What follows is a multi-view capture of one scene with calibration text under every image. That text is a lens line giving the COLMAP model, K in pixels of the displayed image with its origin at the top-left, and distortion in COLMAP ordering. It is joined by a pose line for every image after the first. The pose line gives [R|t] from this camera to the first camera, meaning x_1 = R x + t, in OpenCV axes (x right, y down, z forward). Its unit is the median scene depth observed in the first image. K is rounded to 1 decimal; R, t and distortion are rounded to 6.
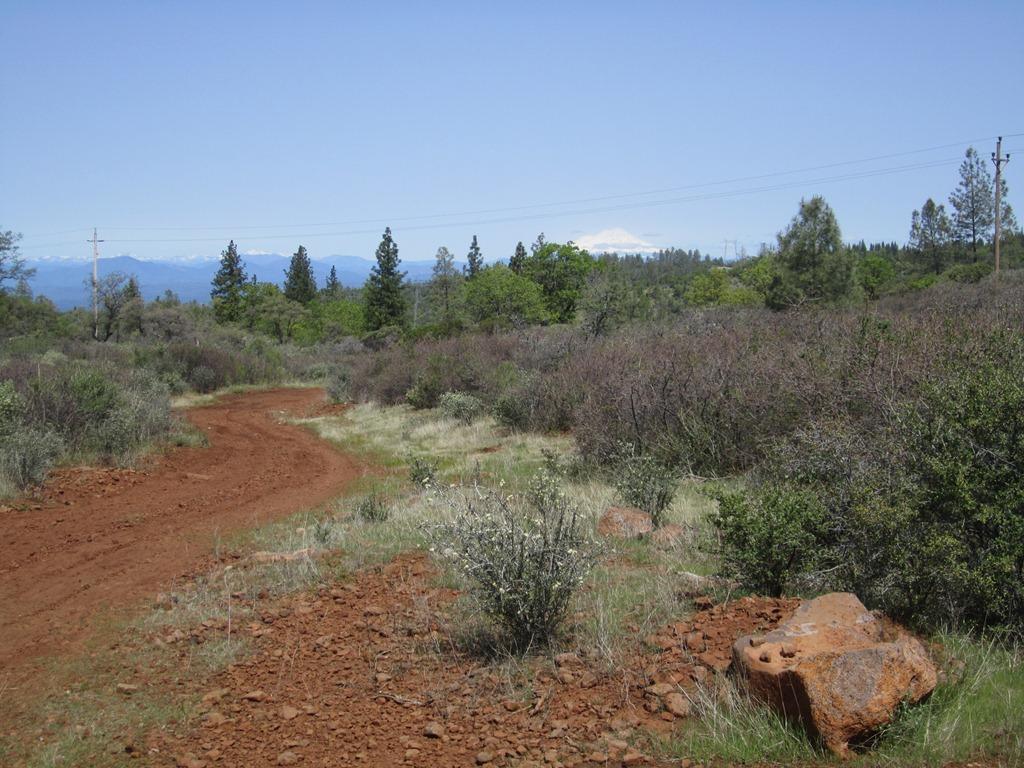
lens RADIAL K [[1518.7, 0, 512.4], [0, 1518.7, 383.4], [0, 0, 1]] dist [-0.021319, 0.000000]
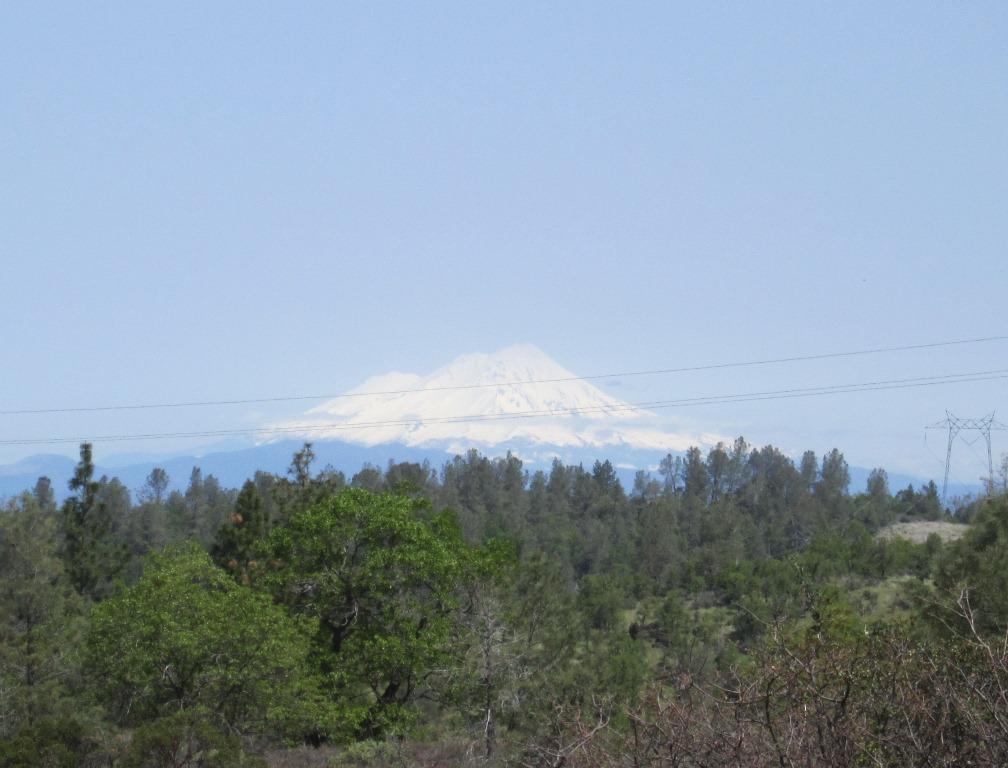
lens RADIAL K [[3520.7, 0, 504.3], [0, 3520.7, 384.3], [0, 0, 1]] dist [0.015825, 0.000000]
pose [[0.998318, 0.034357, 0.046699, 0.038833], [-0.027413, 0.989493, -0.141961, -0.014488], [-0.051086, 0.140442, 0.988770, 0.420107]]
